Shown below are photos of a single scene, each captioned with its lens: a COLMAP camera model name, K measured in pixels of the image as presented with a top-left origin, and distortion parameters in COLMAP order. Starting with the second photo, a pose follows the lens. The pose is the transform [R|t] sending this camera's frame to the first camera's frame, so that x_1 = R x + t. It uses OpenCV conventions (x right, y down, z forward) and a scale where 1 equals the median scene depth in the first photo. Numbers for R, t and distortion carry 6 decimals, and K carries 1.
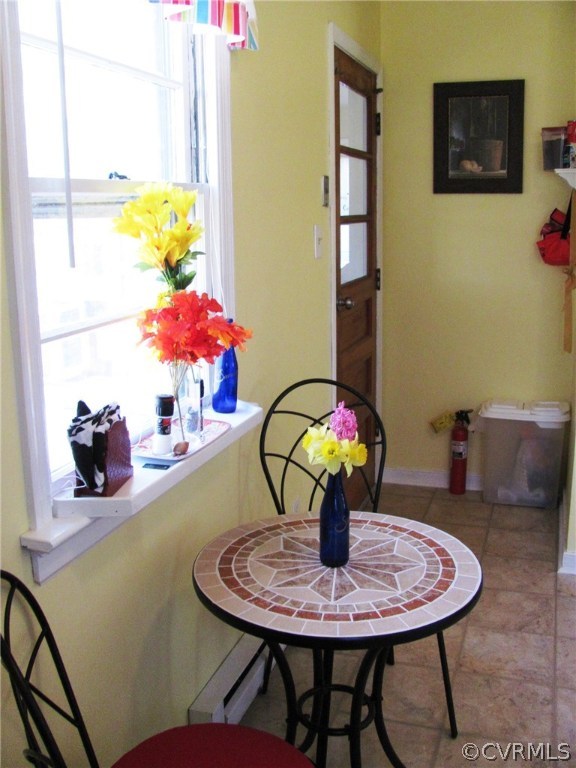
lens RADIAL K [[807.1, 0, 288.0], [0, 807.1, 384.0], [0, 0, 1]] dist [-0.209686, 0.246859]
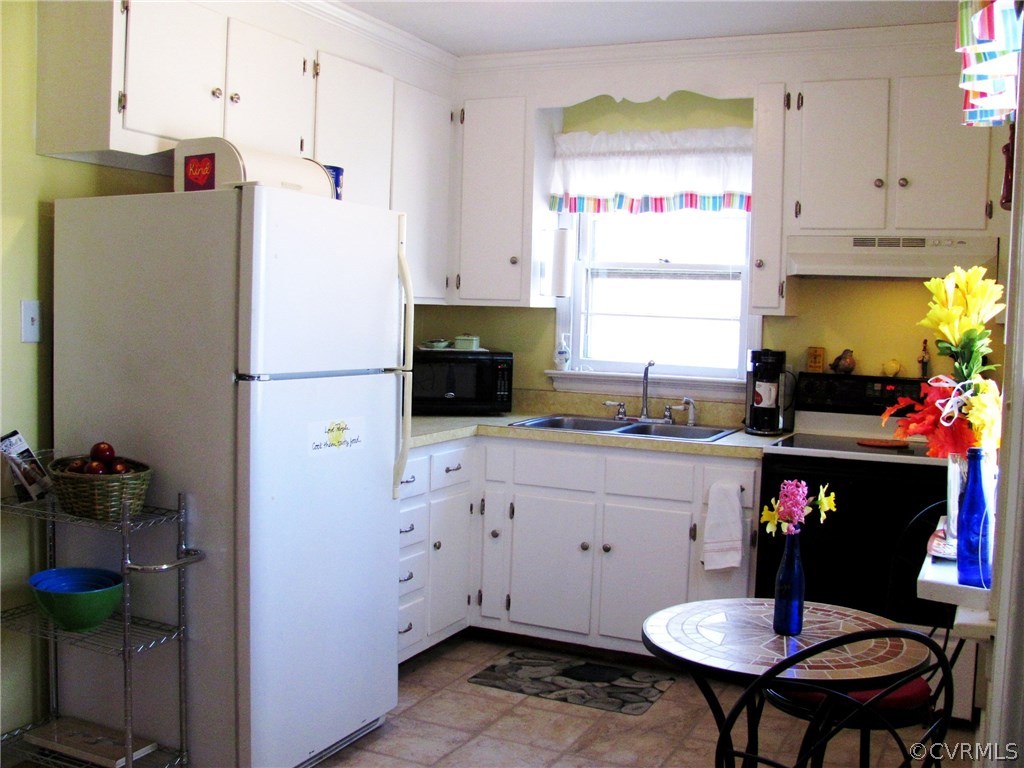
lens RADIAL K [[1079.6, 0, 512.0], [0, 1079.6, 384.0], [0, 0, 1]] dist [-0.193604, 0.254039]
pose [[-0.992102, -0.024316, 0.123056, 0.245737], [0.010898, 0.960613, 0.277676, -0.459320], [-0.124961, 0.276824, -0.952761, 2.227758]]
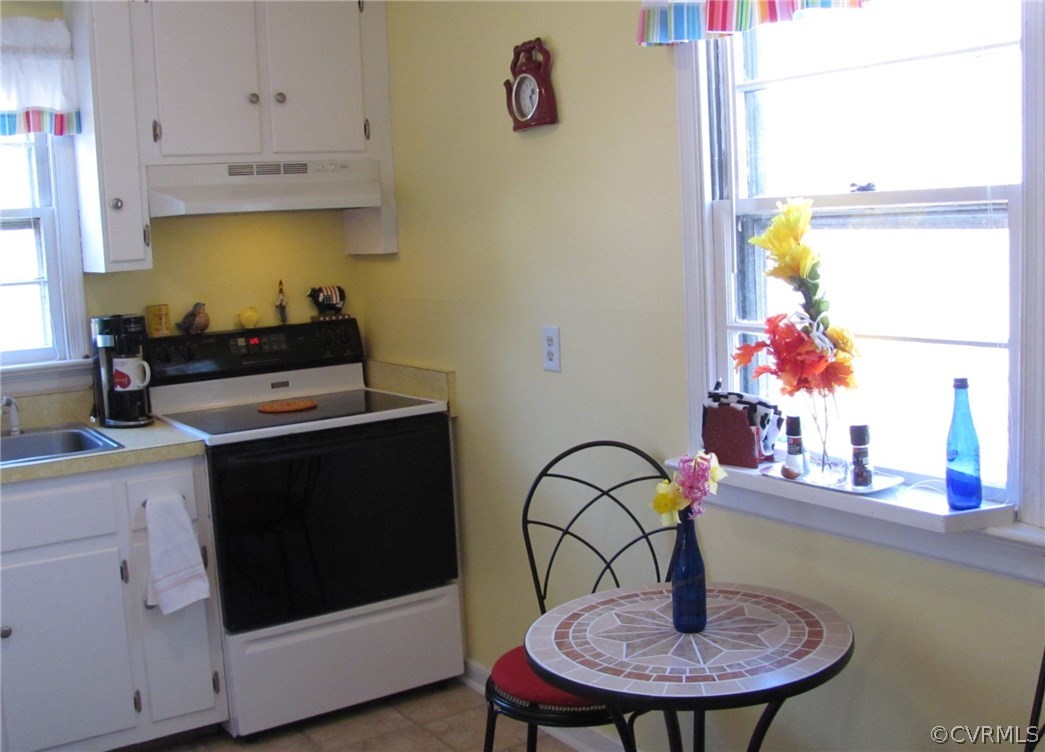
lens RADIAL K [[1148.4, 0, 522.5], [0, 1148.4, 376.0], [0, 0, 1]] dist [-0.162392, 0.036852]
pose [[-0.622353, 0.143044, -0.769555, 1.088504], [-0.114343, 0.955998, 0.270171, -0.359113], [0.774340, 0.256136, -0.578612, 1.498660]]
